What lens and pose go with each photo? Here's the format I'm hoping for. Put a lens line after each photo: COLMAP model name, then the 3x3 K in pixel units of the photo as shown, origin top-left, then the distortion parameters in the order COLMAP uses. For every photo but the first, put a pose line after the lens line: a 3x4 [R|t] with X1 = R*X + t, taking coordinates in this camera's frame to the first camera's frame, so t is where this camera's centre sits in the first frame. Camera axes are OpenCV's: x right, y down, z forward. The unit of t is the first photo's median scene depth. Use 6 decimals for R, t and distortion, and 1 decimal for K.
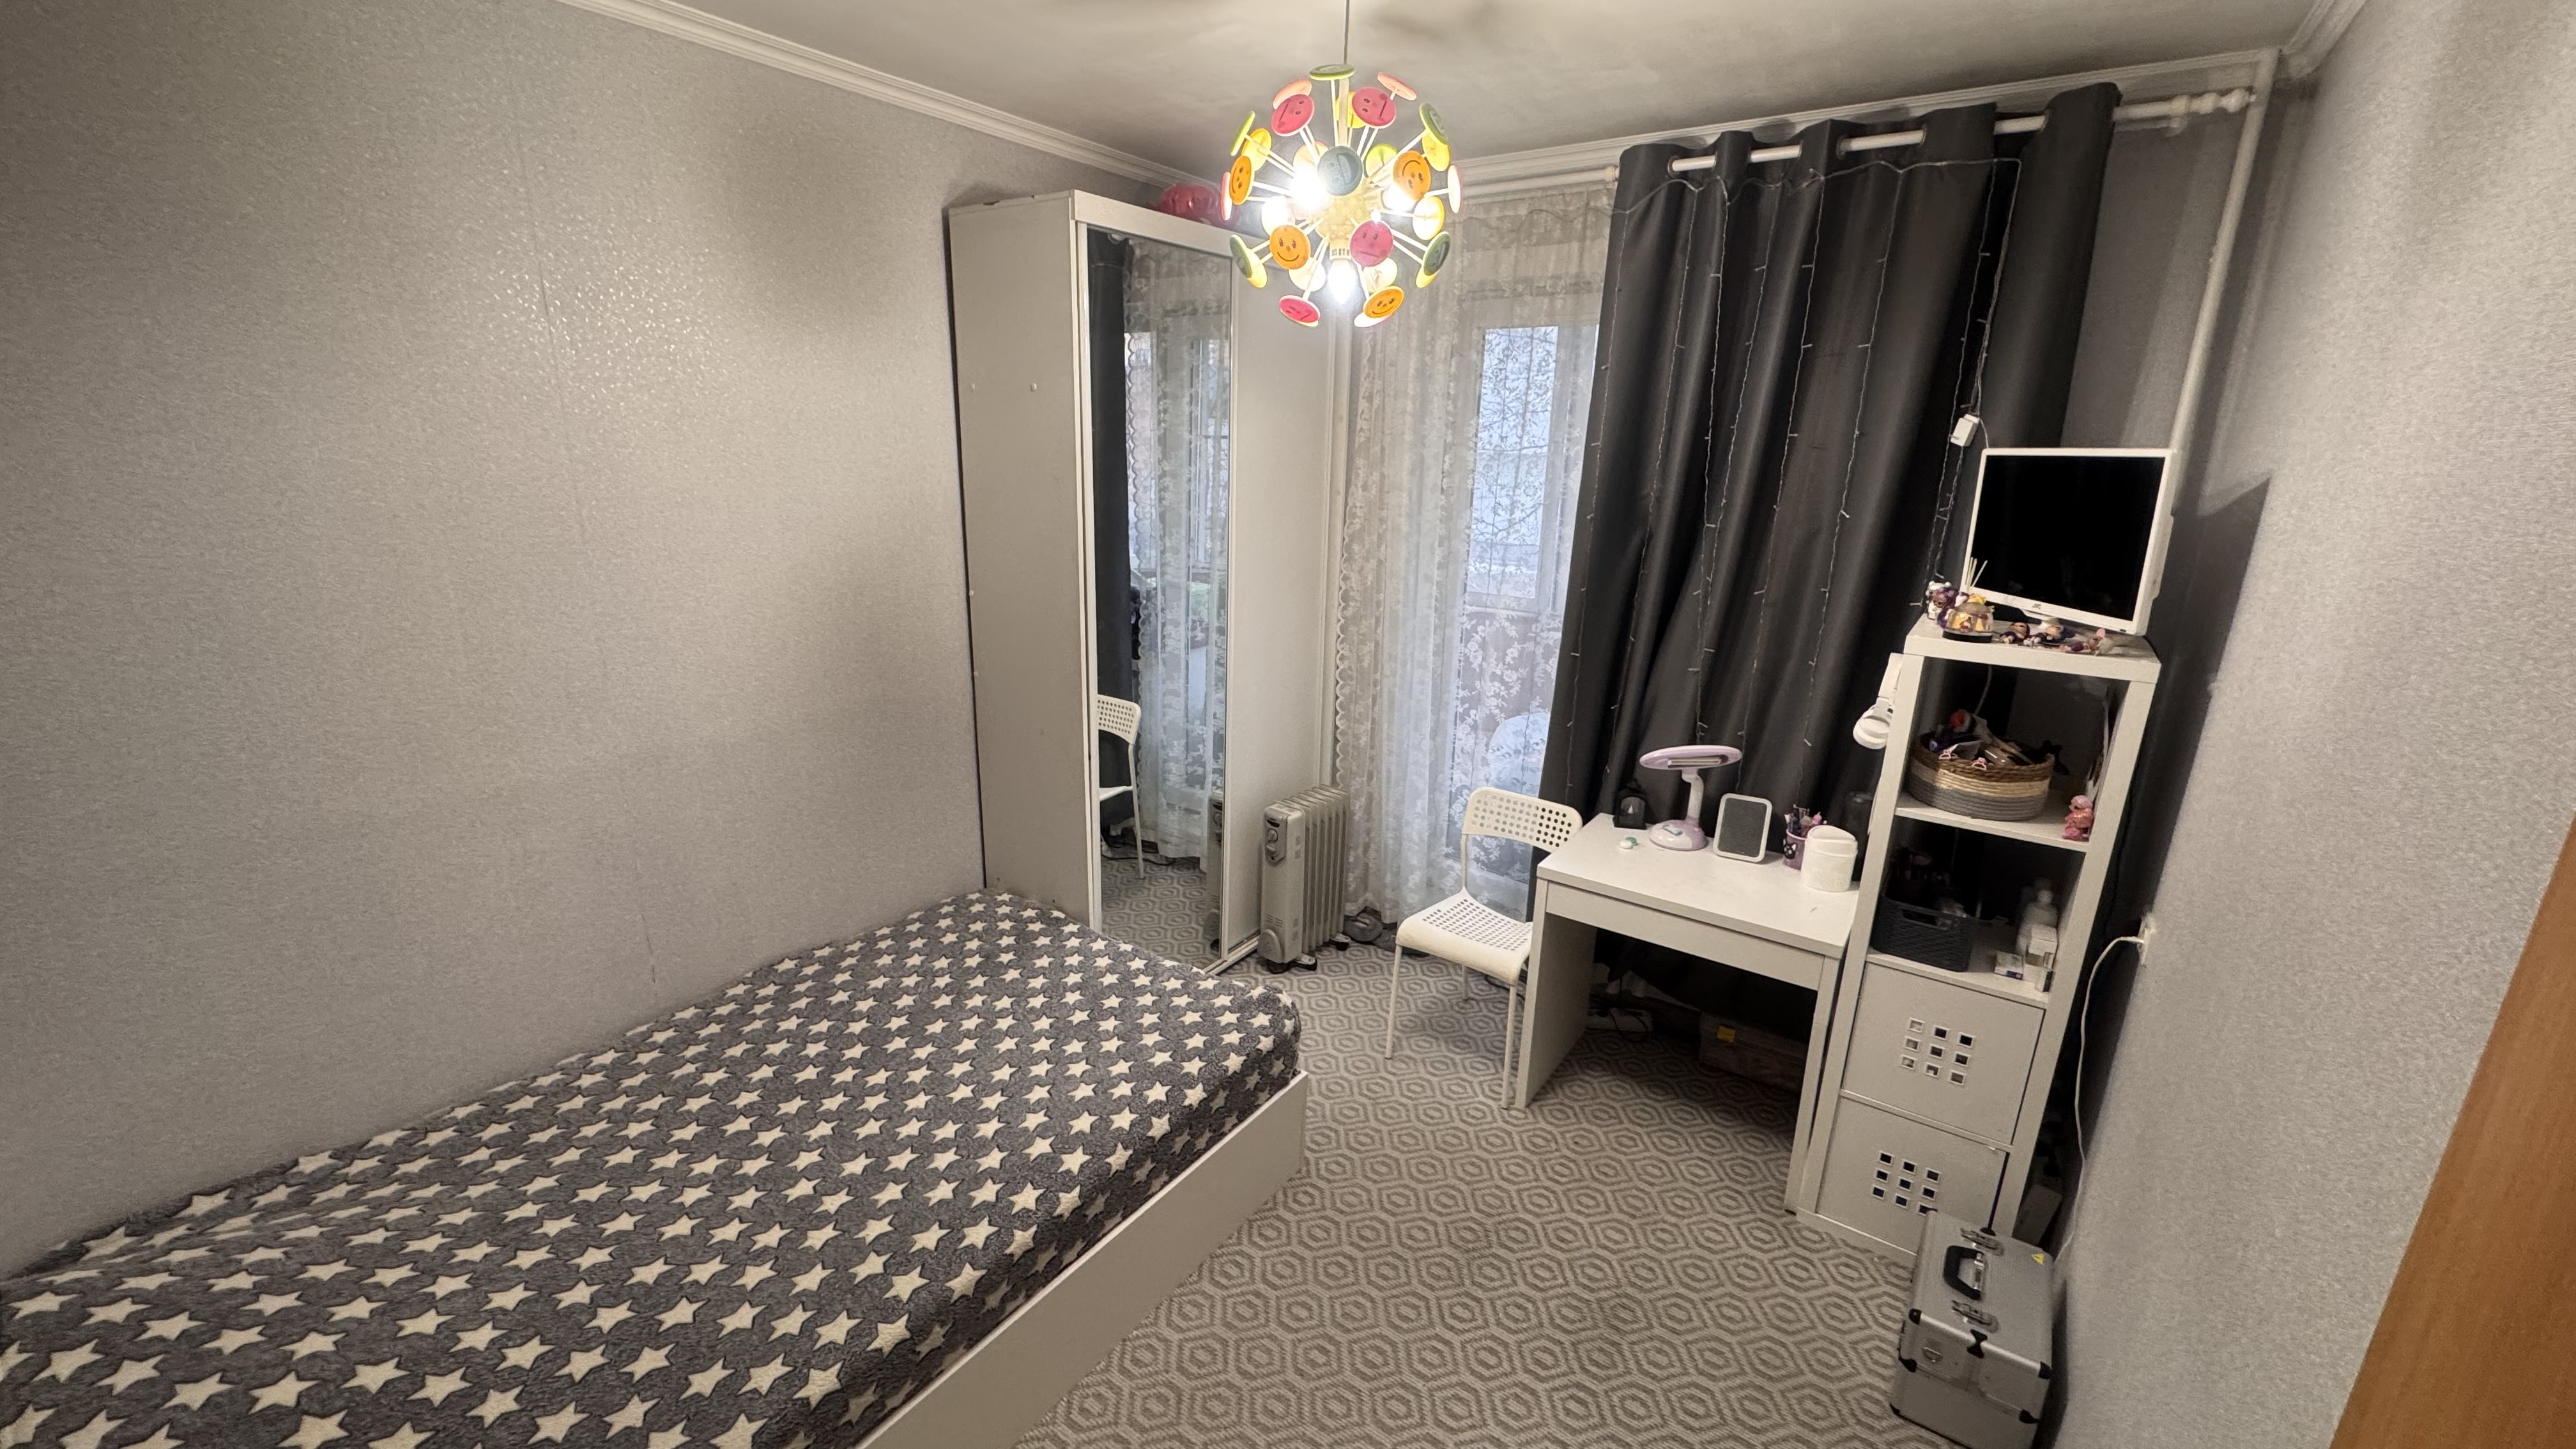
lens RADIAL K [[1021.7, 0, 1285.5], [0, 1021.7, 721.3], [0, 0, 1]] dist [-0.002291, 0.000211]
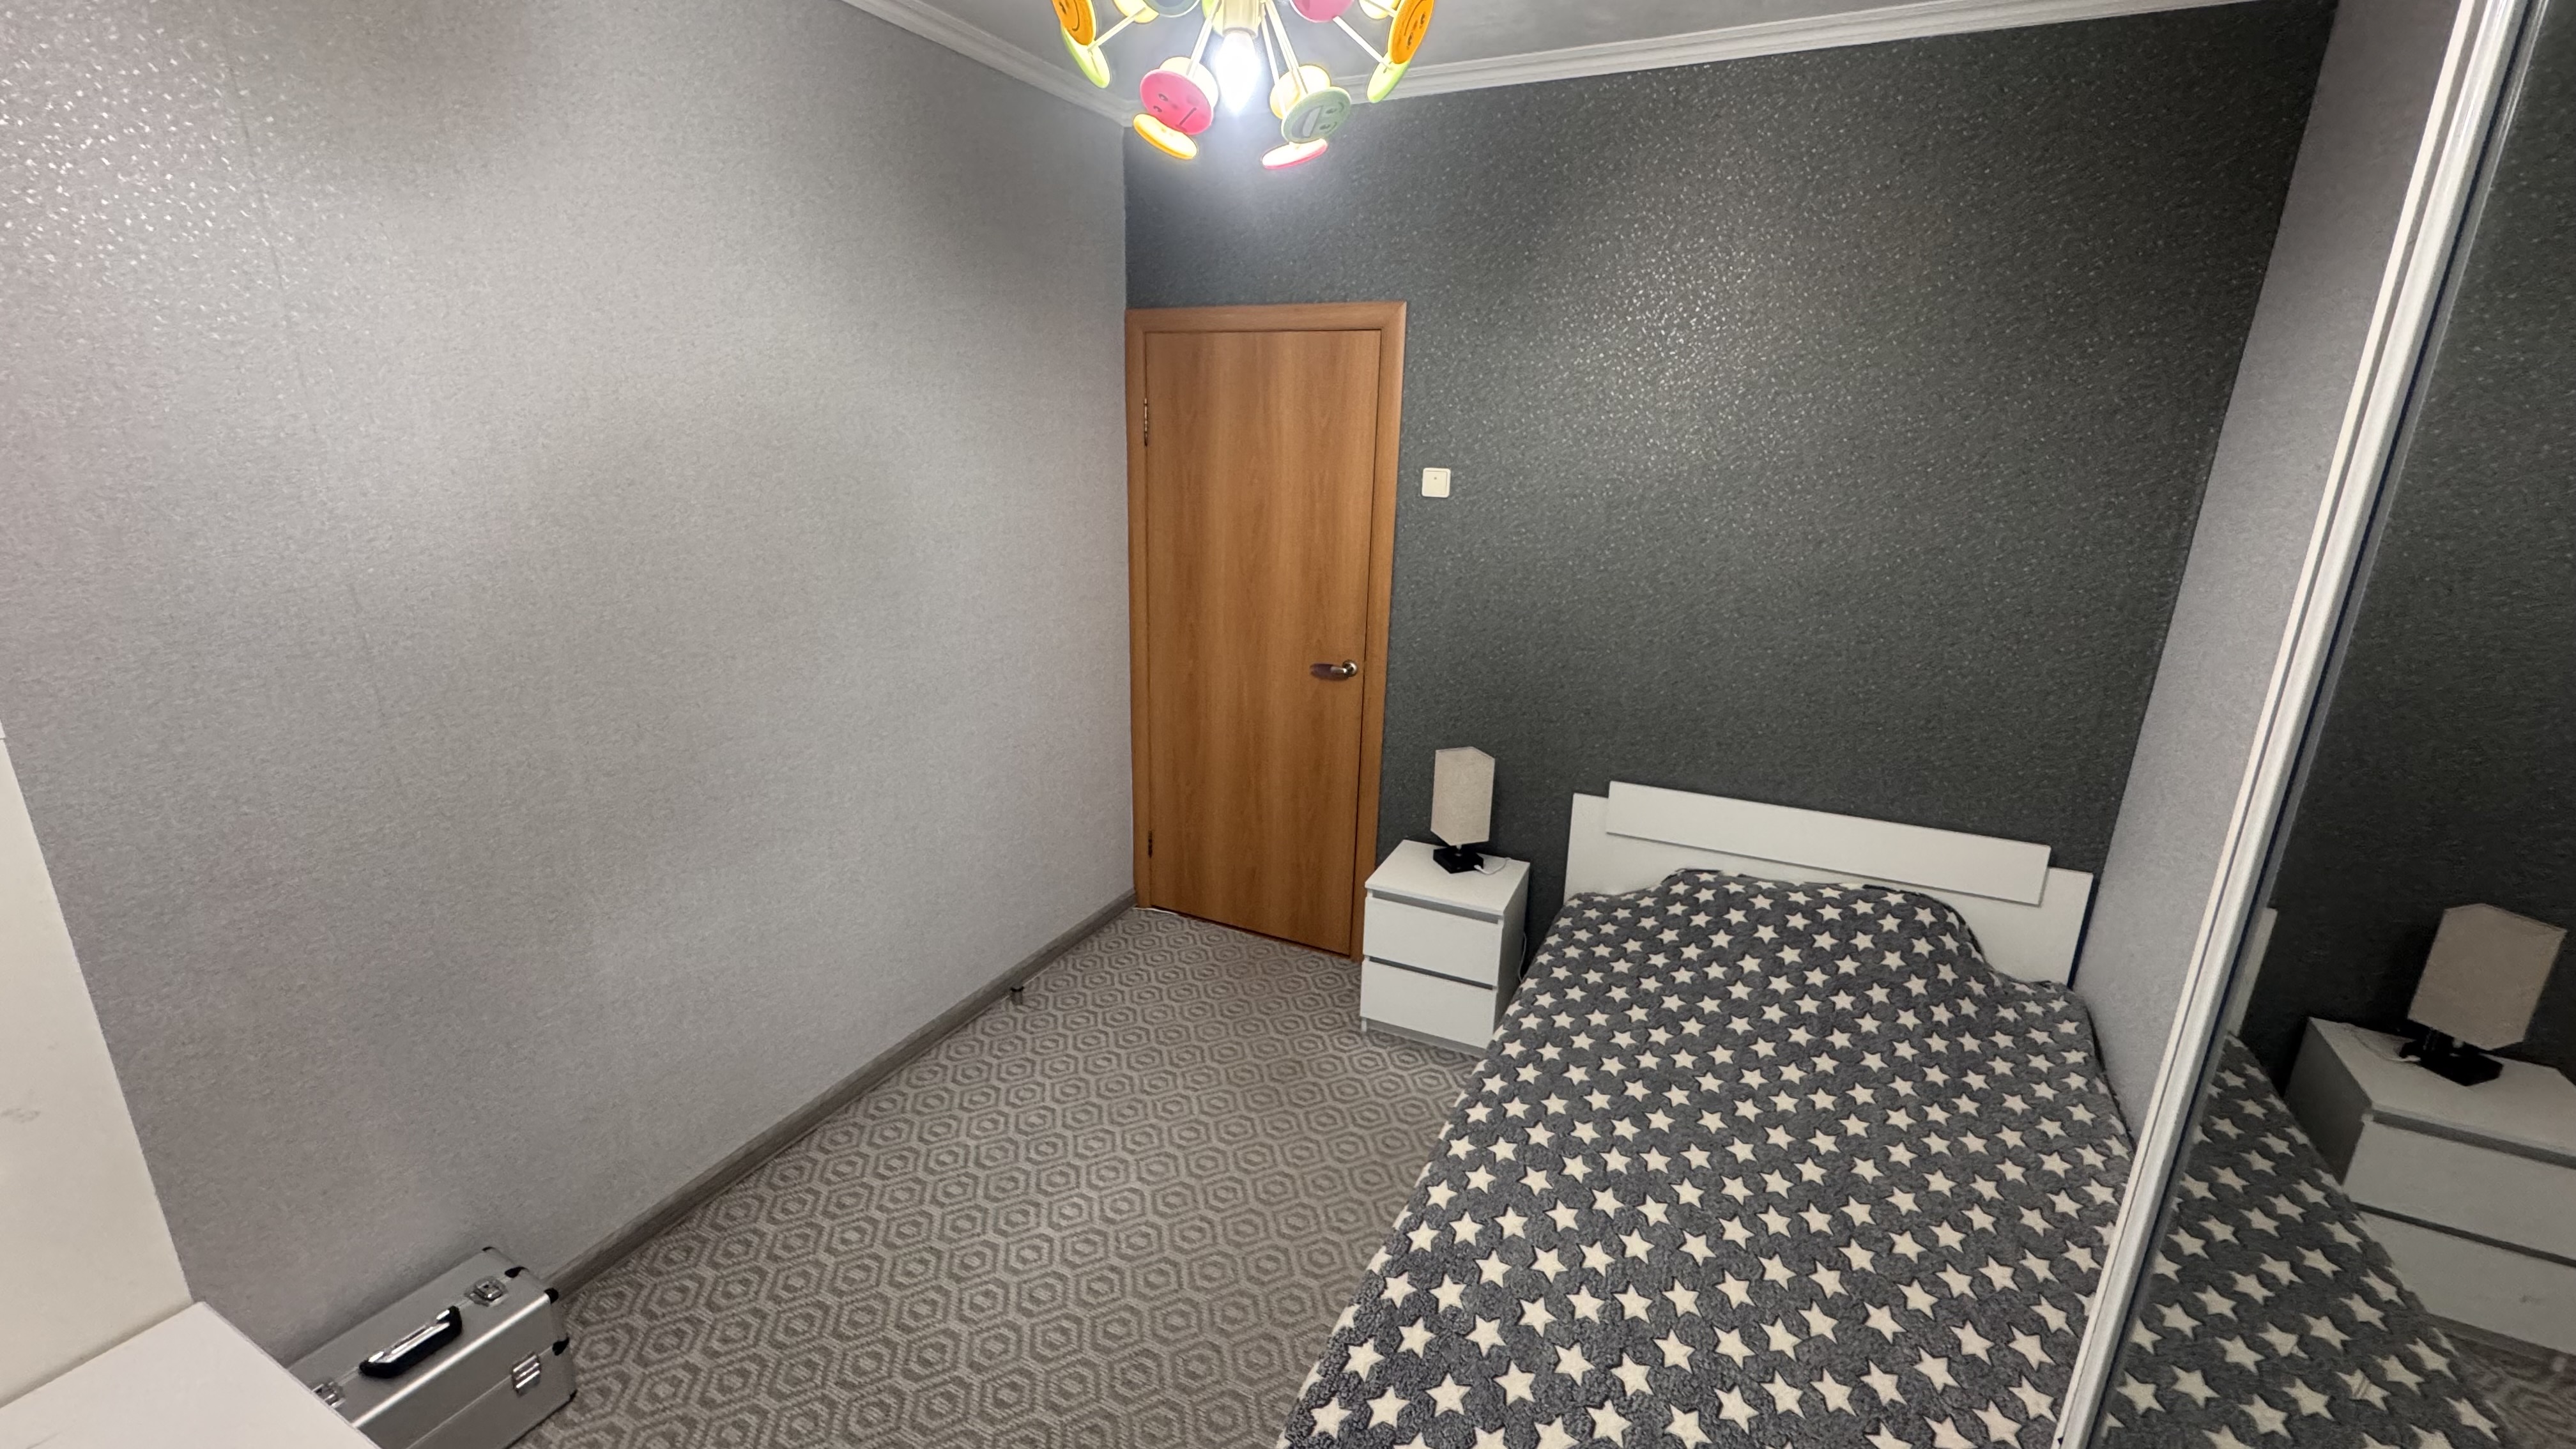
lens RADIAL K [[1021.7, 0, 1285.5], [0, 1021.7, 721.3], [0, 0, 1]] dist [-0.002291, 0.000211]
pose [[-0.986906, -0.005204, -0.161211, 0.106290], [-0.088456, 0.853238, 0.513965, -0.368650], [0.134877, 0.521495, -0.842527, 1.498253]]
